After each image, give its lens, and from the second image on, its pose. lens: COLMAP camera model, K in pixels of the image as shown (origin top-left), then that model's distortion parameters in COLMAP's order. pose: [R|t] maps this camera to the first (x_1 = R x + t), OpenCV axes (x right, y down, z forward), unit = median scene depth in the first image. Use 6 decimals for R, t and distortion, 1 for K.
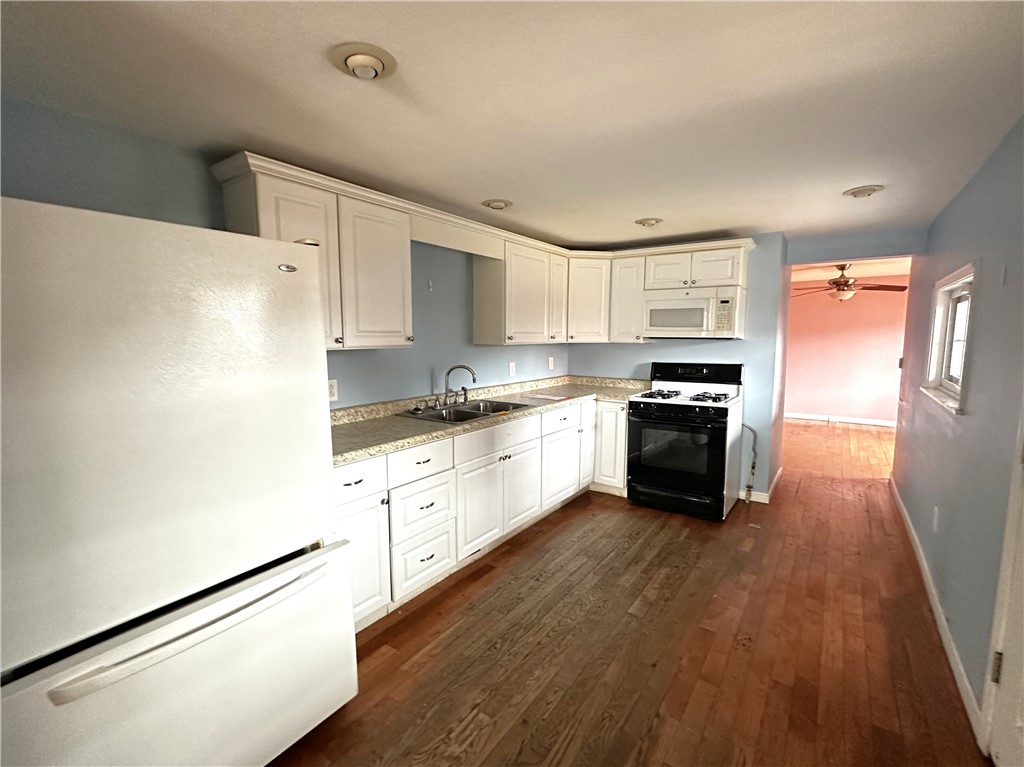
lens RADIAL K [[444.8, 0, 510.1], [0, 444.8, 385.1], [0, 0, 1]] dist [-0.000498, -0.000568]
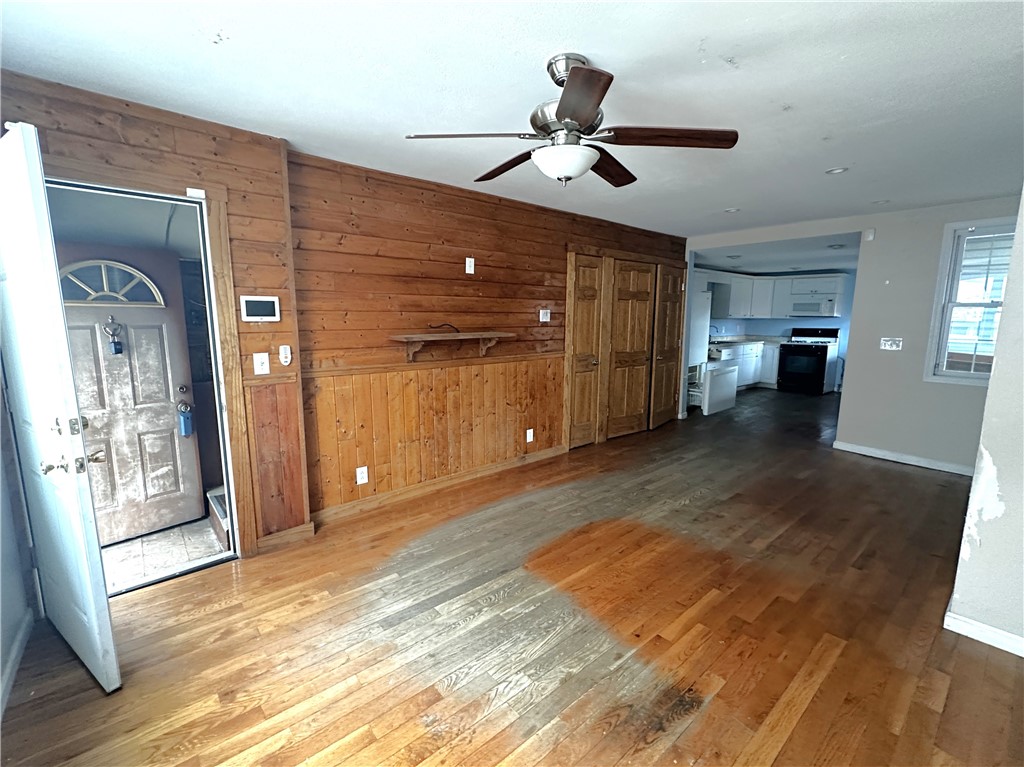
lens RADIAL K [[444.8, 0, 512.6], [0, 444.8, 381.3], [0, 0, 1]] dist [-0.000498, -0.000568]
pose [[0.971126, 0.044977, -0.234287, -0.518507], [-0.037655, 0.998655, 0.035634, 0.196403], [0.235575, -0.025783, 0.971514, -1.527597]]
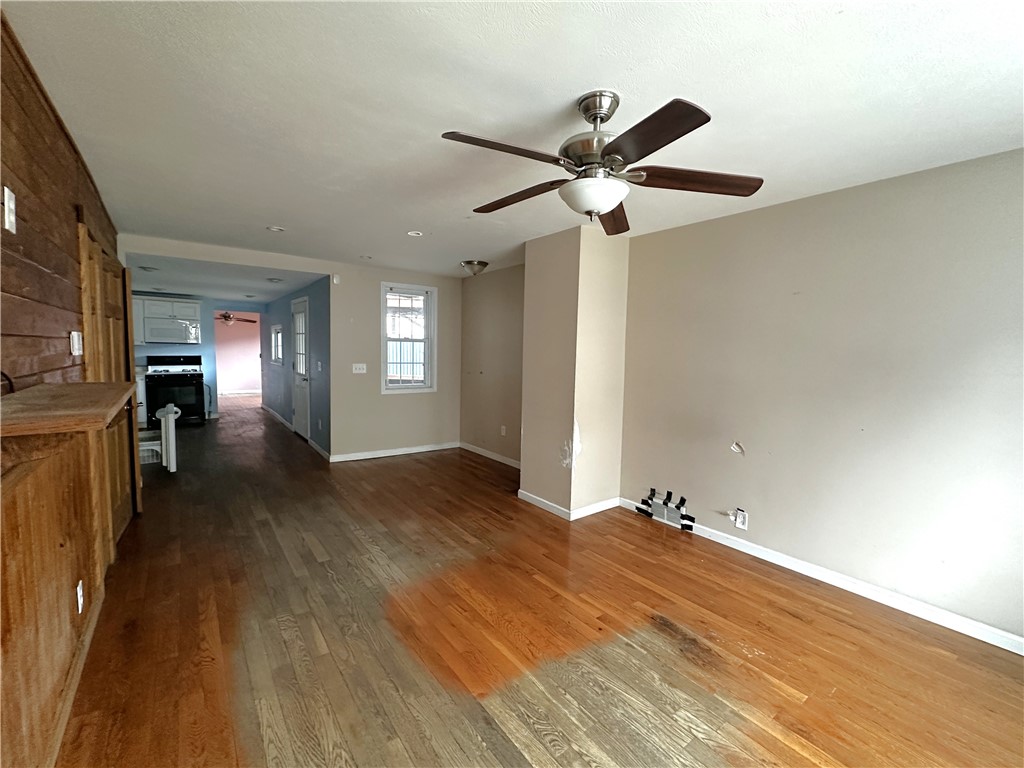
lens RADIAL K [[444.8, 0, 510.3], [0, 444.8, 378.3], [0, 0, 1]] dist [-0.000498, -0.000568]
pose [[0.303269, -0.050720, 0.951554, -1.082687], [0.091458, 0.995522, 0.023915, 0.148110], [-0.948506, 0.079774, 0.306550, -1.077514]]
